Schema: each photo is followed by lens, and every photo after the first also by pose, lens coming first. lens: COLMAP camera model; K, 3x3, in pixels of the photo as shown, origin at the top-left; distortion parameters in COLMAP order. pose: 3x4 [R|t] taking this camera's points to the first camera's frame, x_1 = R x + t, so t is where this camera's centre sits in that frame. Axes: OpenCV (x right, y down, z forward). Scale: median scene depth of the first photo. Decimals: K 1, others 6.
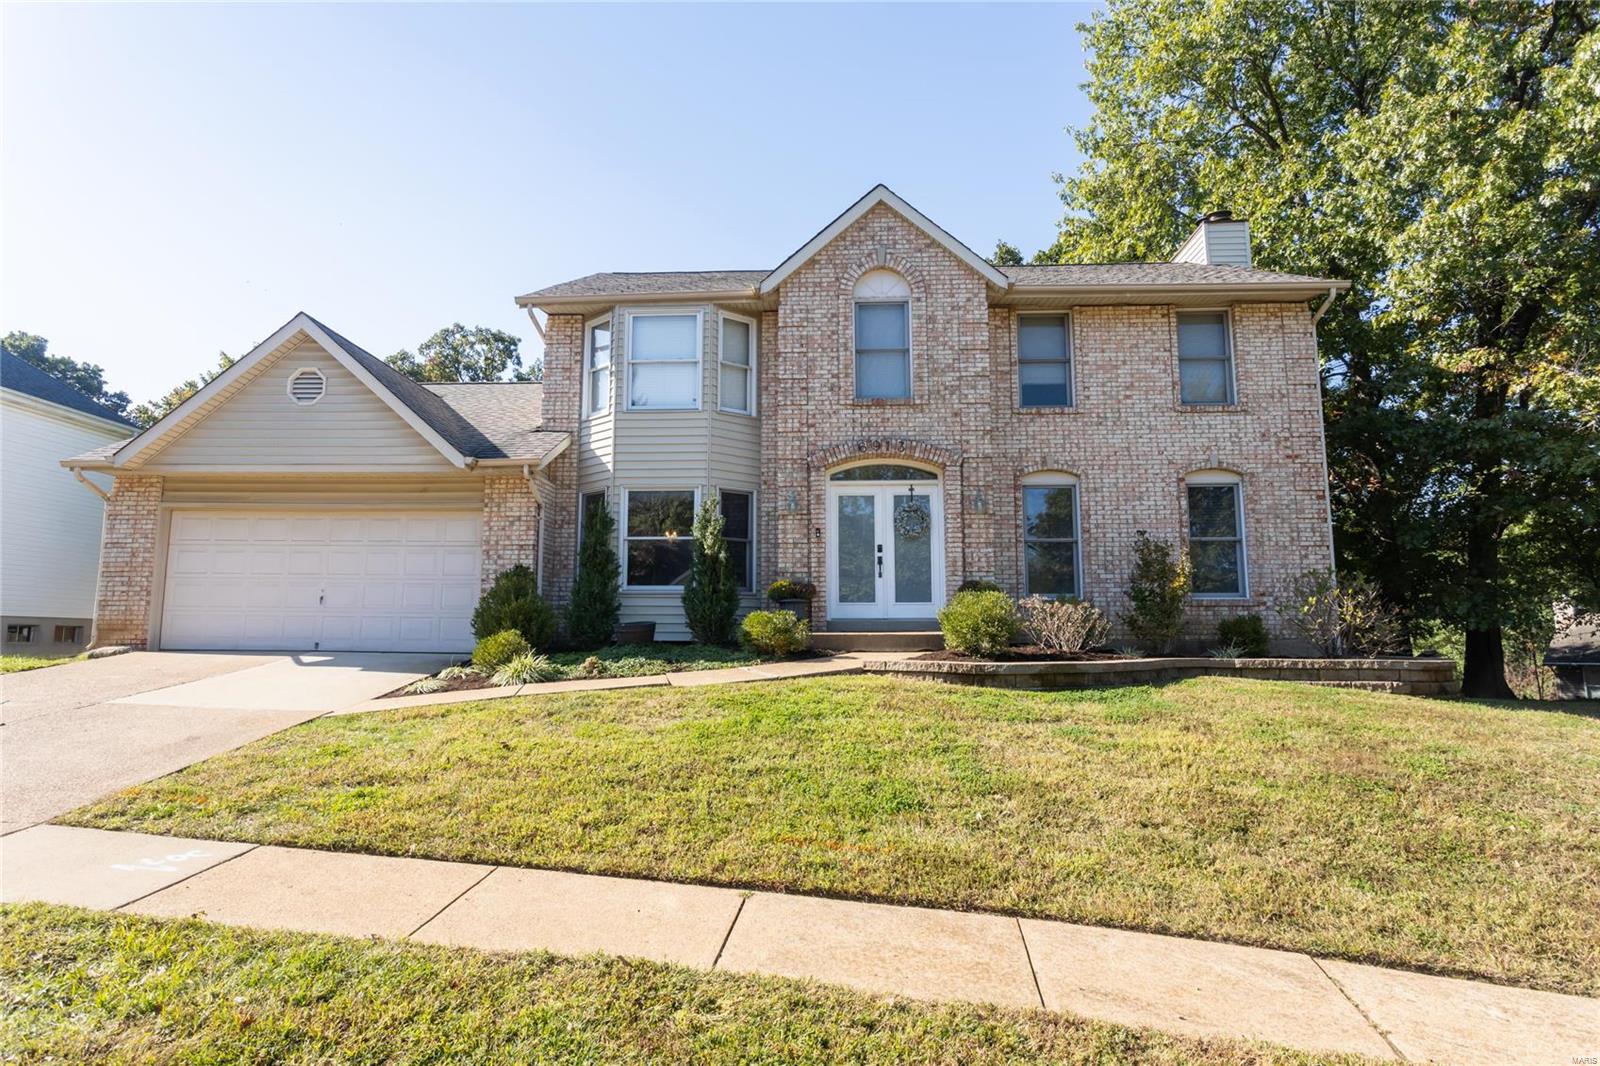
lens RADIAL K [[927.4, 0, 800.0], [0, 927.4, 533.0], [0, 0, 1]] dist [-0.004047, 0.000065]
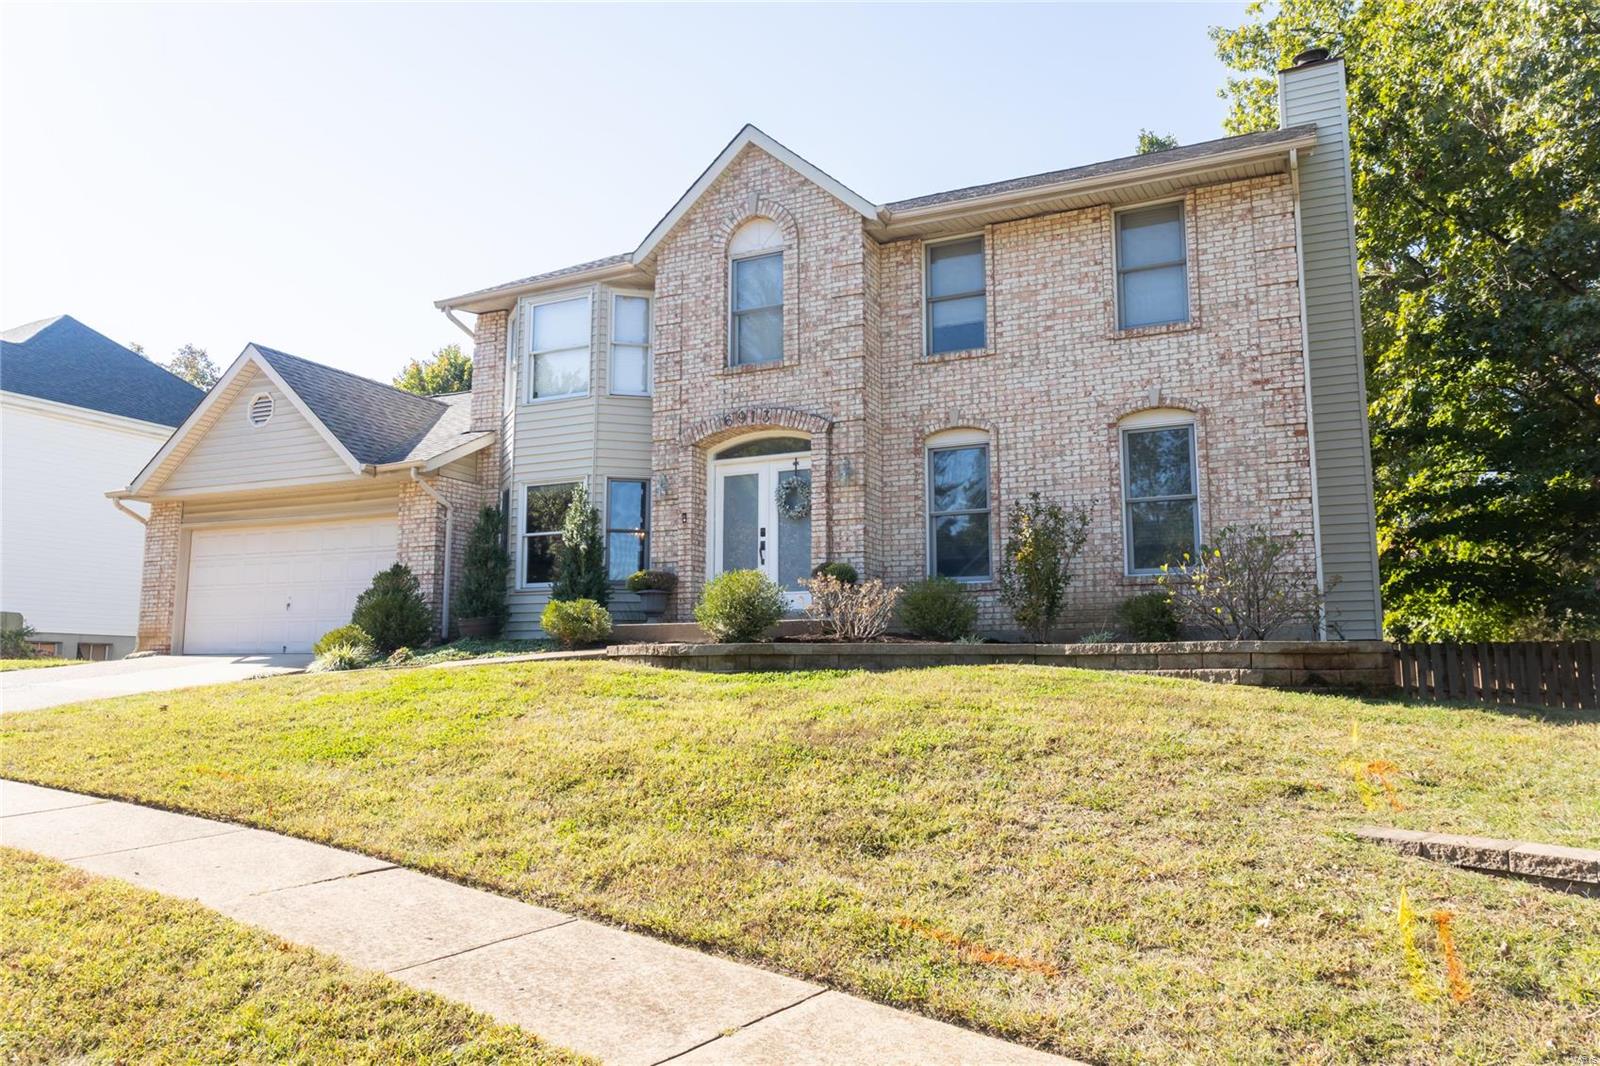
lens RADIAL K [[1201.2, 0, 800.0], [0, 1201.2, 533.0], [0, 0, 1]] dist [0.008394, -0.001491]
pose [[0.915157, -0.050784, -0.399885, 0.574451], [0.045509, 0.998706, -0.022681, 0.044724], [0.400520, 0.002558, 0.916284, -0.038663]]
